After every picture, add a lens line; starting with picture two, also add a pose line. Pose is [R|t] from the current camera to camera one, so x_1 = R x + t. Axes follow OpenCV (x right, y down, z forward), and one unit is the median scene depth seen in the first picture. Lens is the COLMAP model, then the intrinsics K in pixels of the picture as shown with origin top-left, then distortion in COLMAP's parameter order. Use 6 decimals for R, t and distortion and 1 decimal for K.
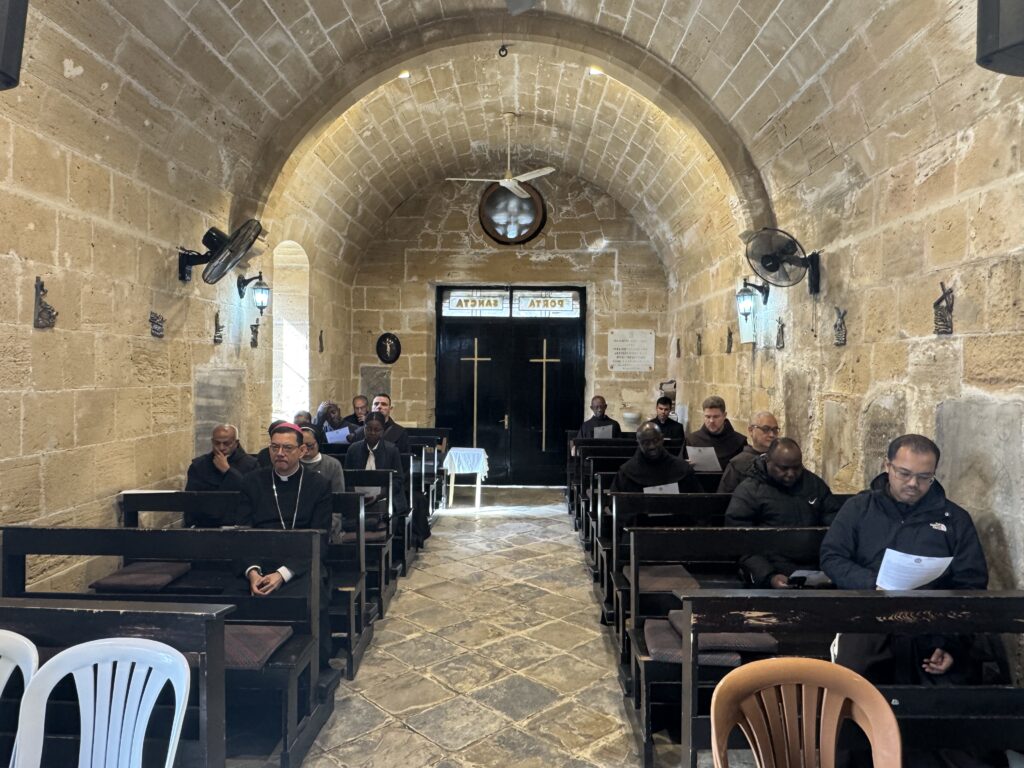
lens RADIAL K [[688.0, 0, 509.7], [0, 688.0, 383.6], [0, 0, 1]] dist [-0.007222, 0.015206]
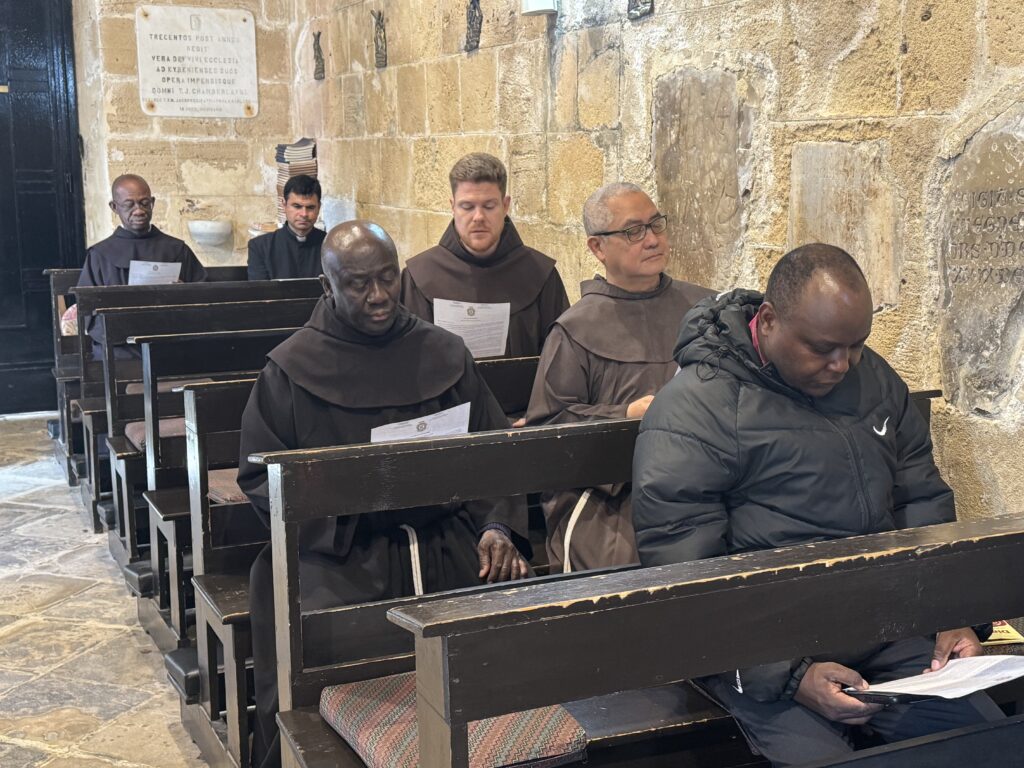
lens RADIAL K [[1336.7, 0, 508.9], [0, 1336.7, 394.1], [0, 0, 1]] dist [0.091740, 0.000000]
pose [[0.909509, -0.085134, 0.406873, 0.008658], [0.020327, 0.986741, 0.161026, 0.031765], [-0.415187, -0.138184, 0.899180, 0.327614]]
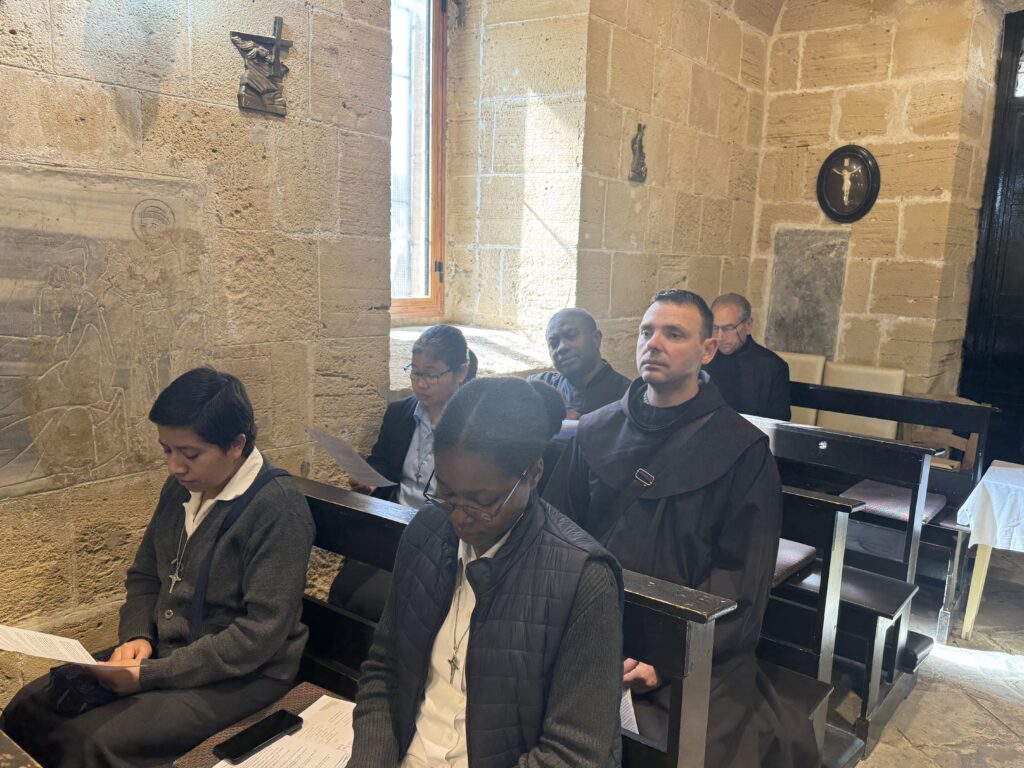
lens RADIAL K [[793.9, 0, 513.5], [0, 793.9, 390.3], [0, 0, 1]] dist [0.052151, -0.052512]
pose [[0.793987, 0.116202, -0.596725, -0.061665], [-0.036453, 0.988896, 0.144067, 0.013910], [0.606841, -0.092635, 0.789407, 0.852929]]
